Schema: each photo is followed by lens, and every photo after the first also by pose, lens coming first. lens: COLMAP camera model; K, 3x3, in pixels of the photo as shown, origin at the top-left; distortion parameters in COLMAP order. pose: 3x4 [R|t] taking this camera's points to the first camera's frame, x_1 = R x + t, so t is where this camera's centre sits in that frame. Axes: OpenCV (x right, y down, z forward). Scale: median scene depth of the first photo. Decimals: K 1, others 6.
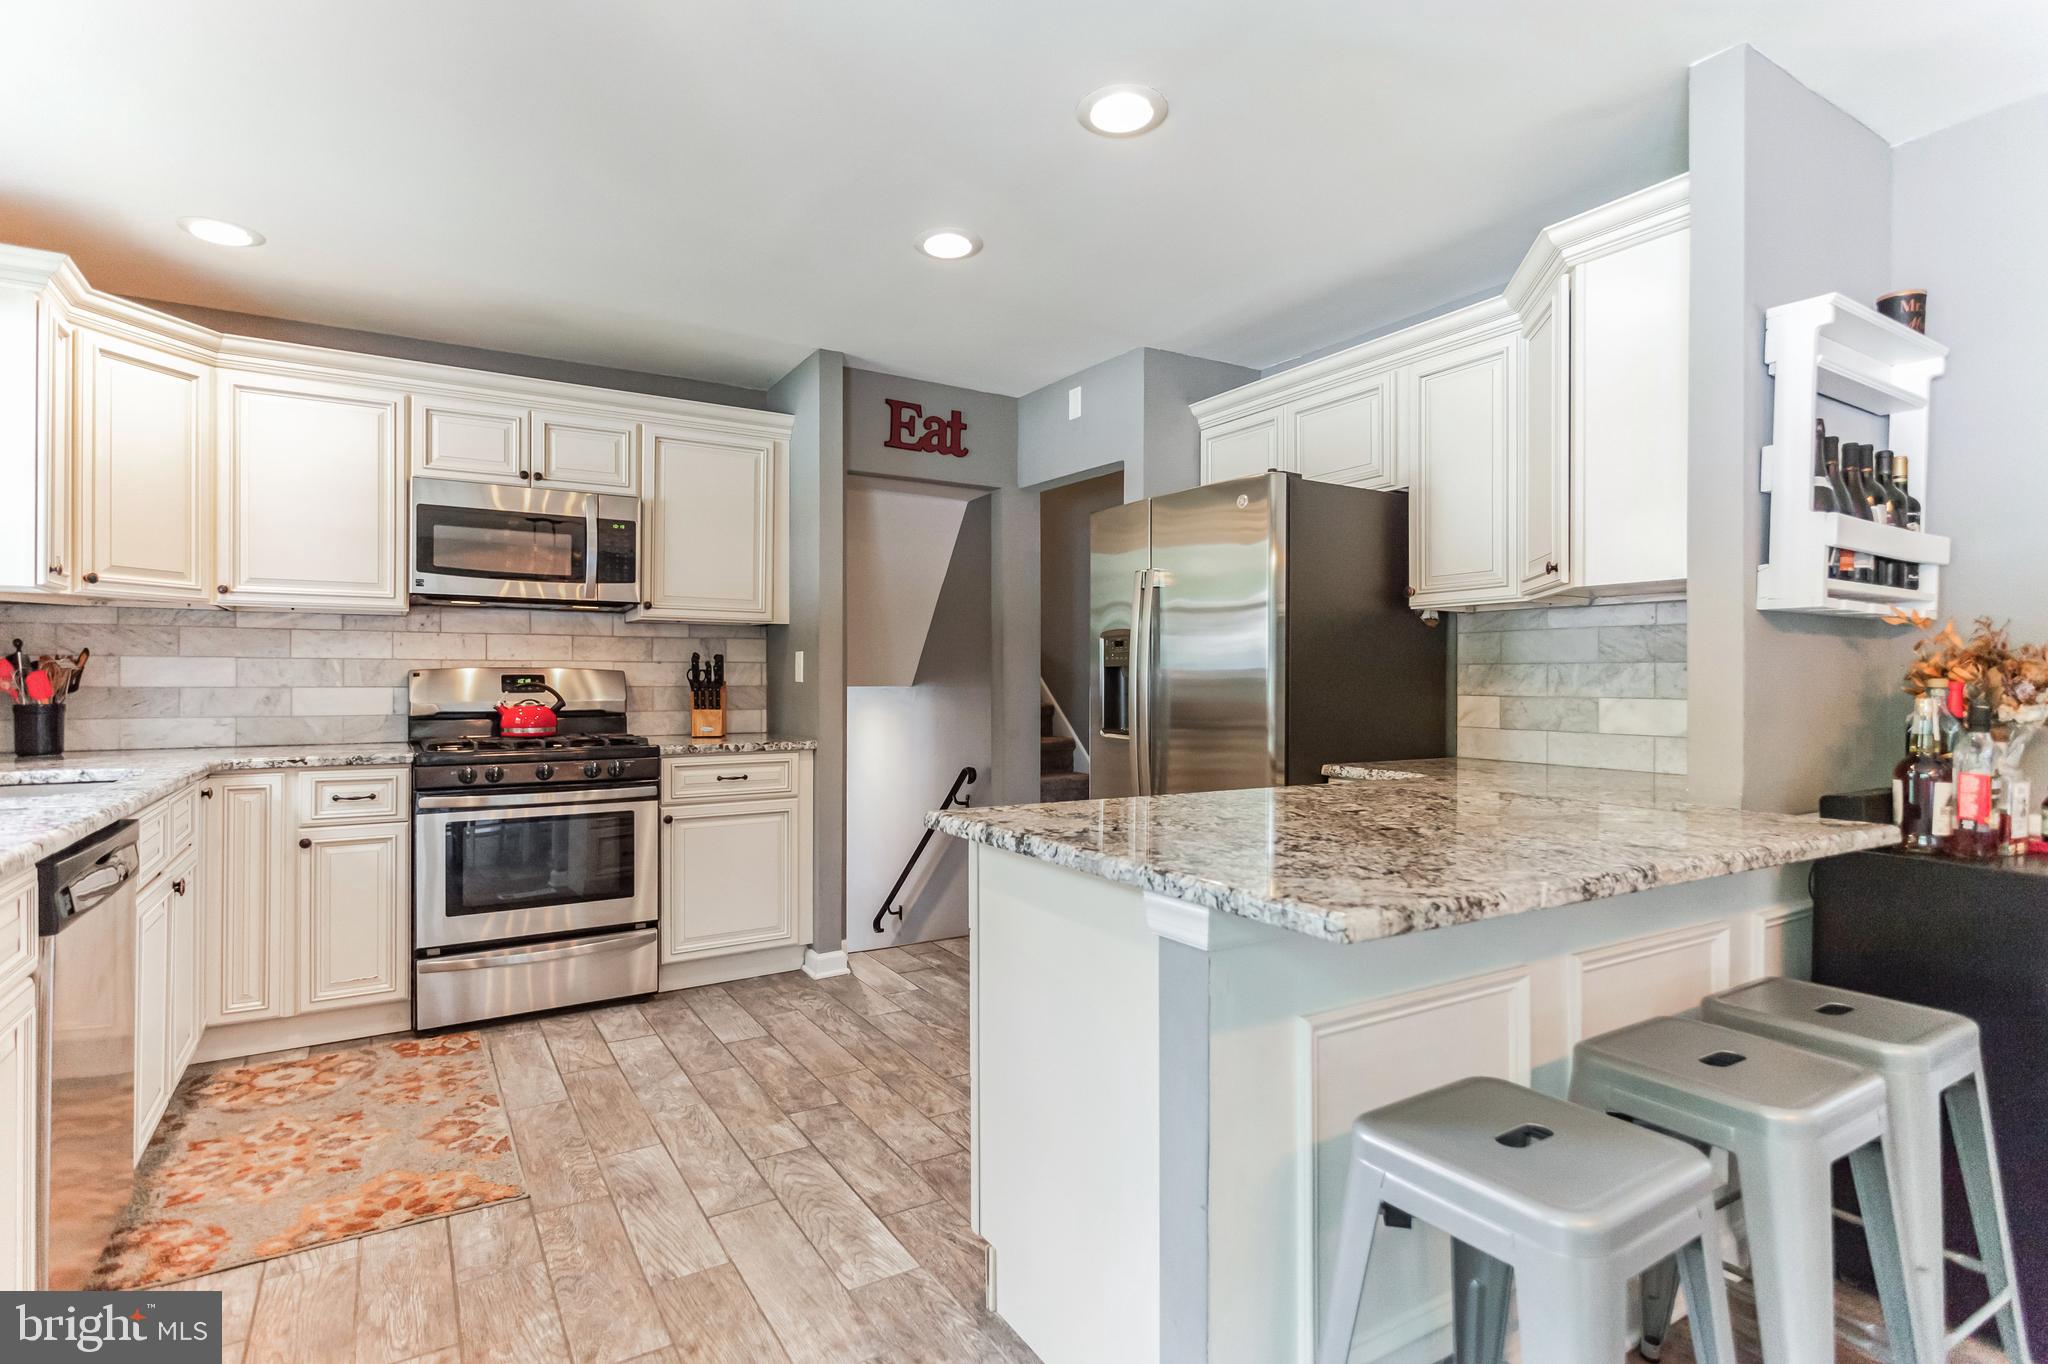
lens RADIAL K [[1022.7, 0, 1024.0], [0, 1022.7, 682.0], [0, 0, 1]] dist [-0.012519, 0.000758]
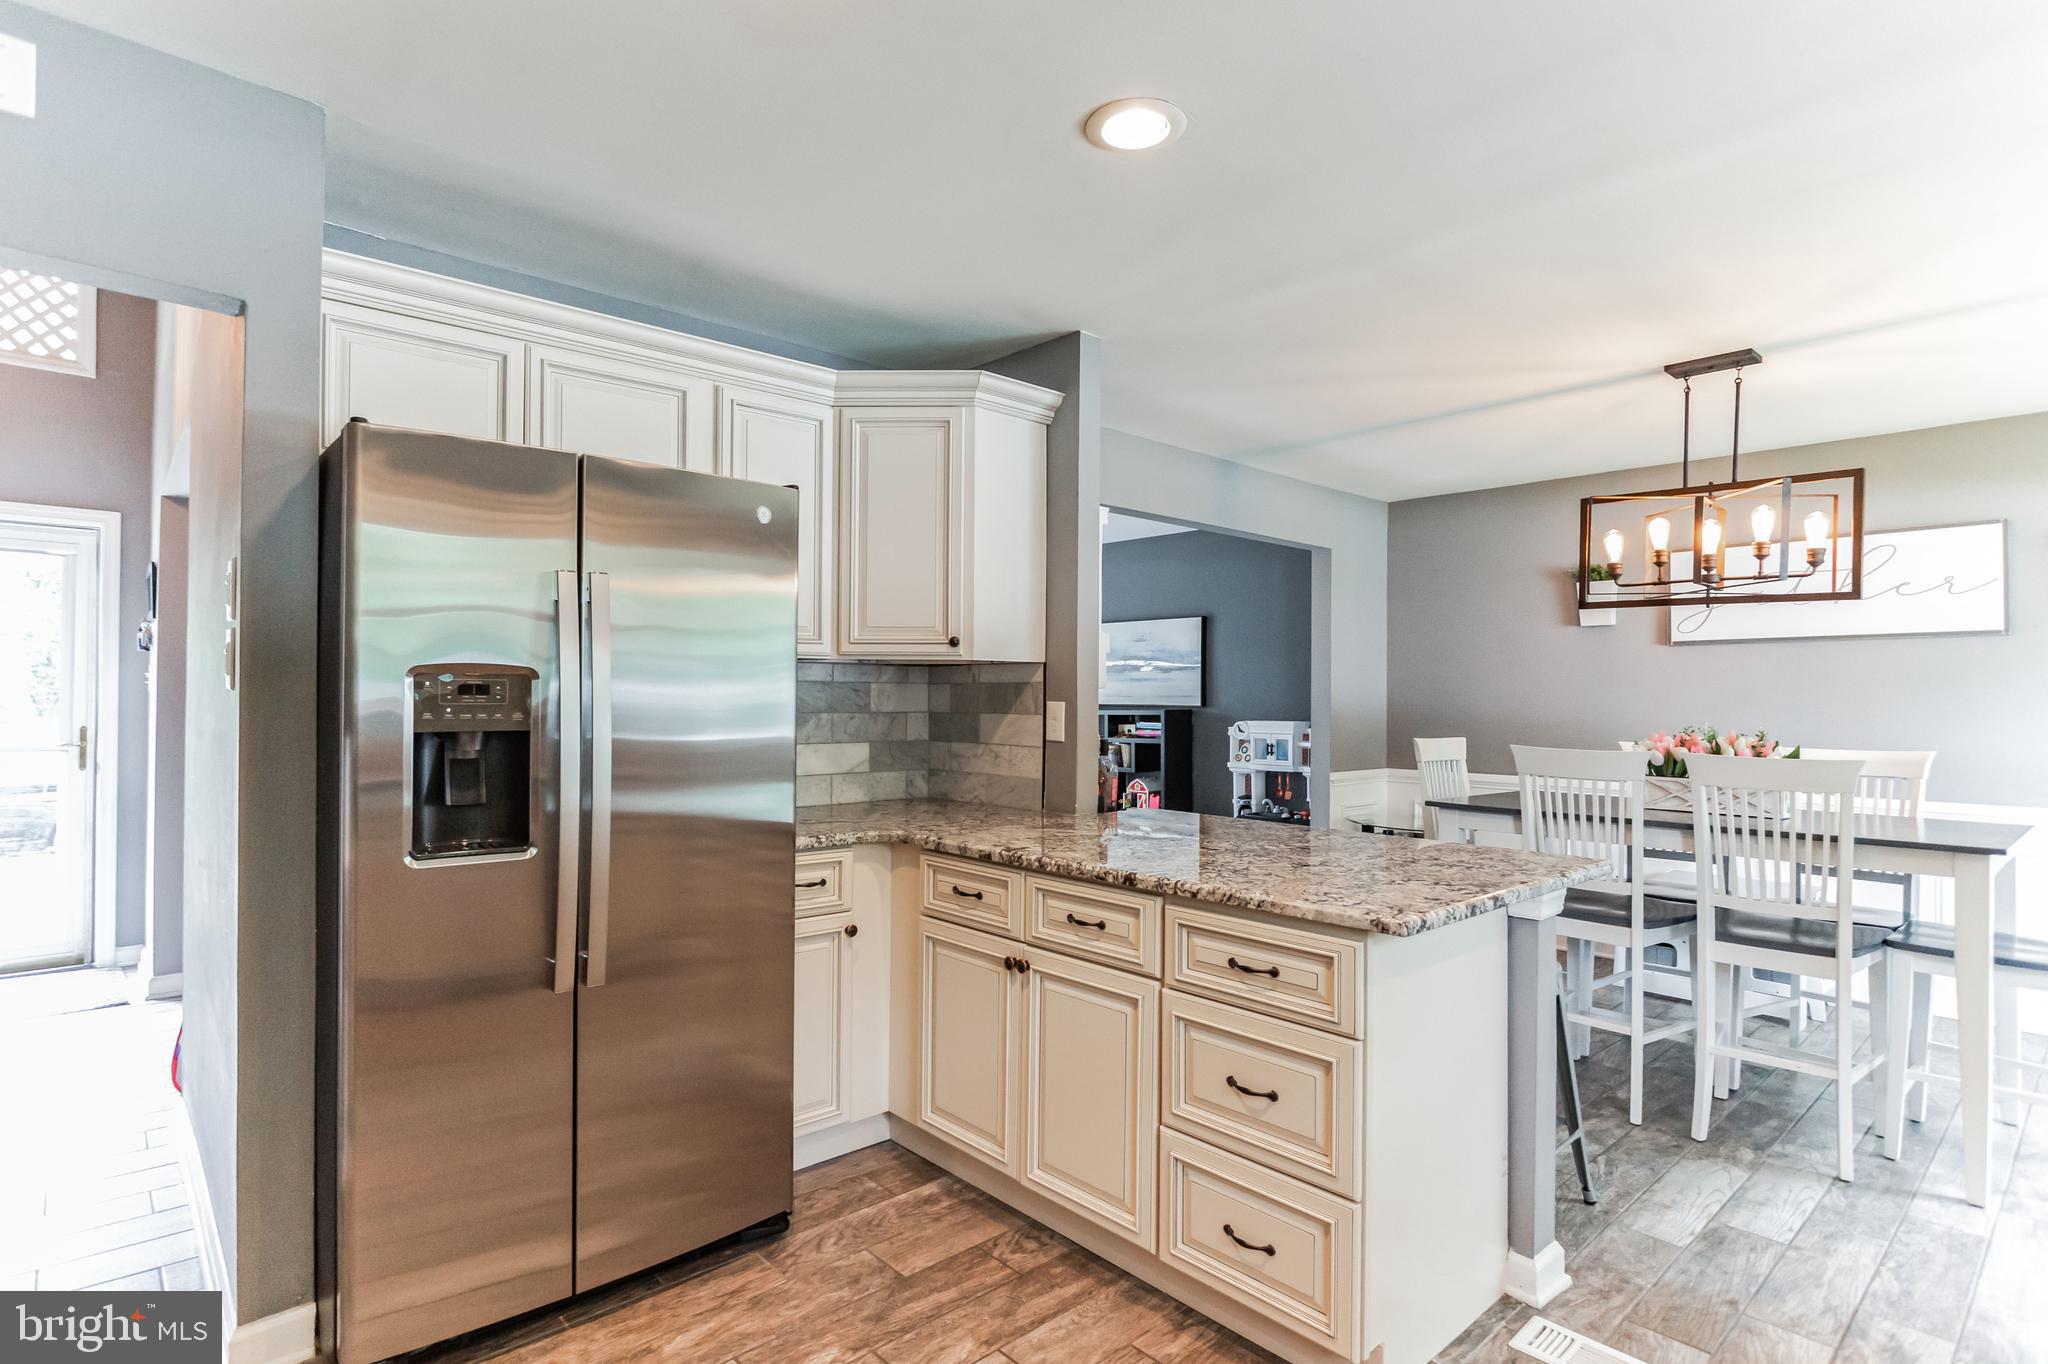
lens RADIAL K [[1035.8, 0, 1024.0], [0, 1035.8, 682.0], [0, 0, 1]] dist [-0.016807, 0.000894]
pose [[-0.174757, 0.004966, 0.984599, -0.497366], [-0.004652, 0.999972, -0.005869, -0.039591], [-0.984601, -0.005606, -0.174729, 0.793254]]
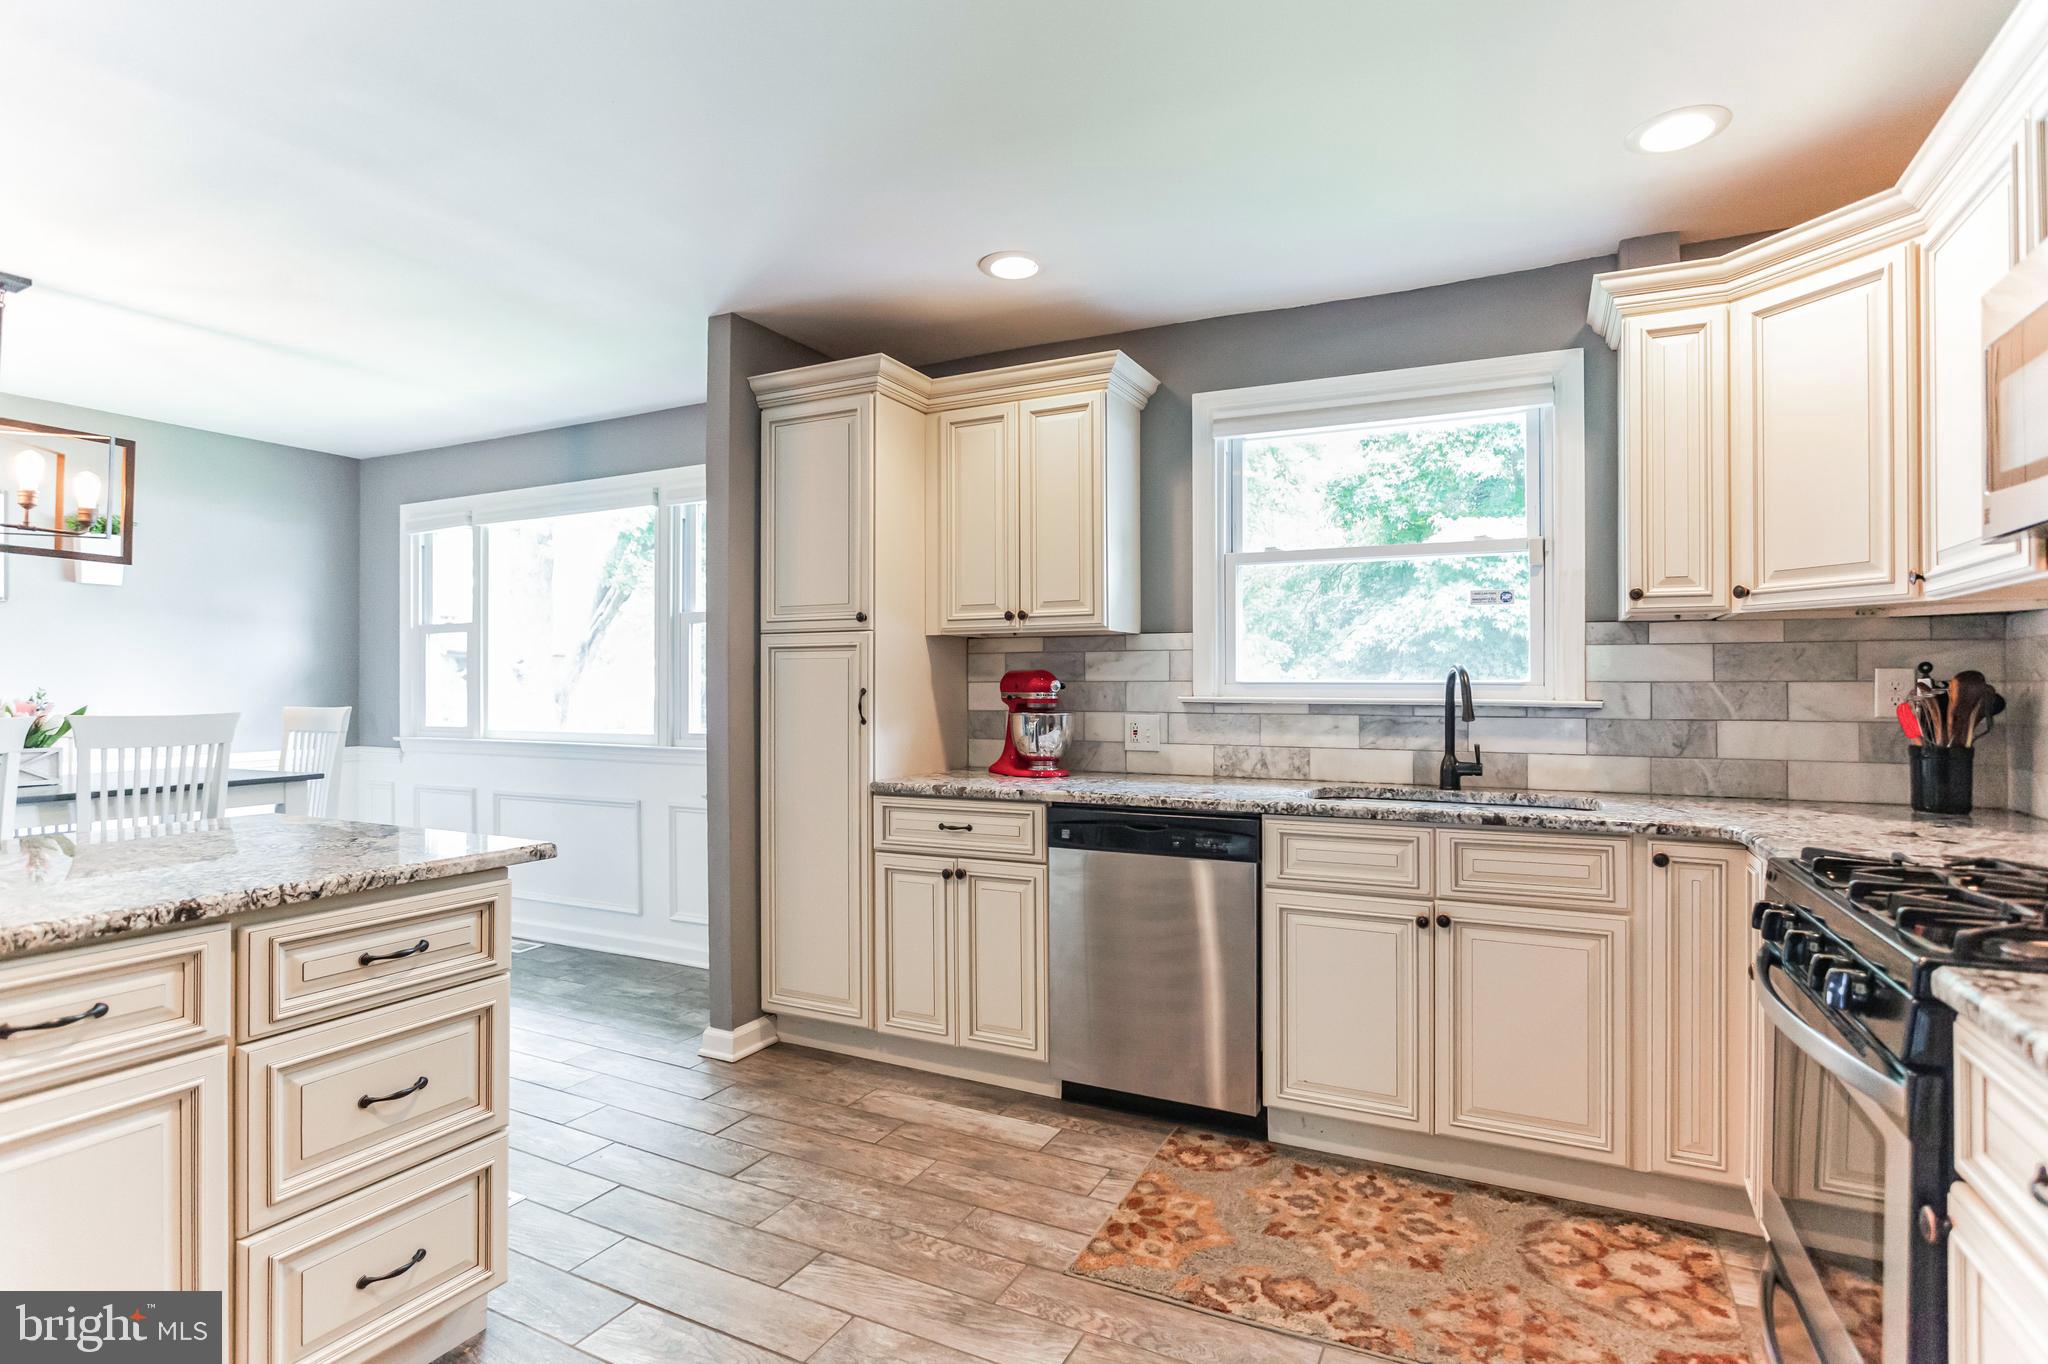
lens RADIAL K [[1022.7, 0, 1024.0], [0, 1022.7, 682.0], [0, 0, 1]] dist [-0.012519, 0.000758]
pose [[-0.850292, -0.008444, -0.526243, 0.022258], [-0.007606, 0.999964, -0.003757, -0.016852], [0.526256, 0.000808, -0.850326, 1.126675]]
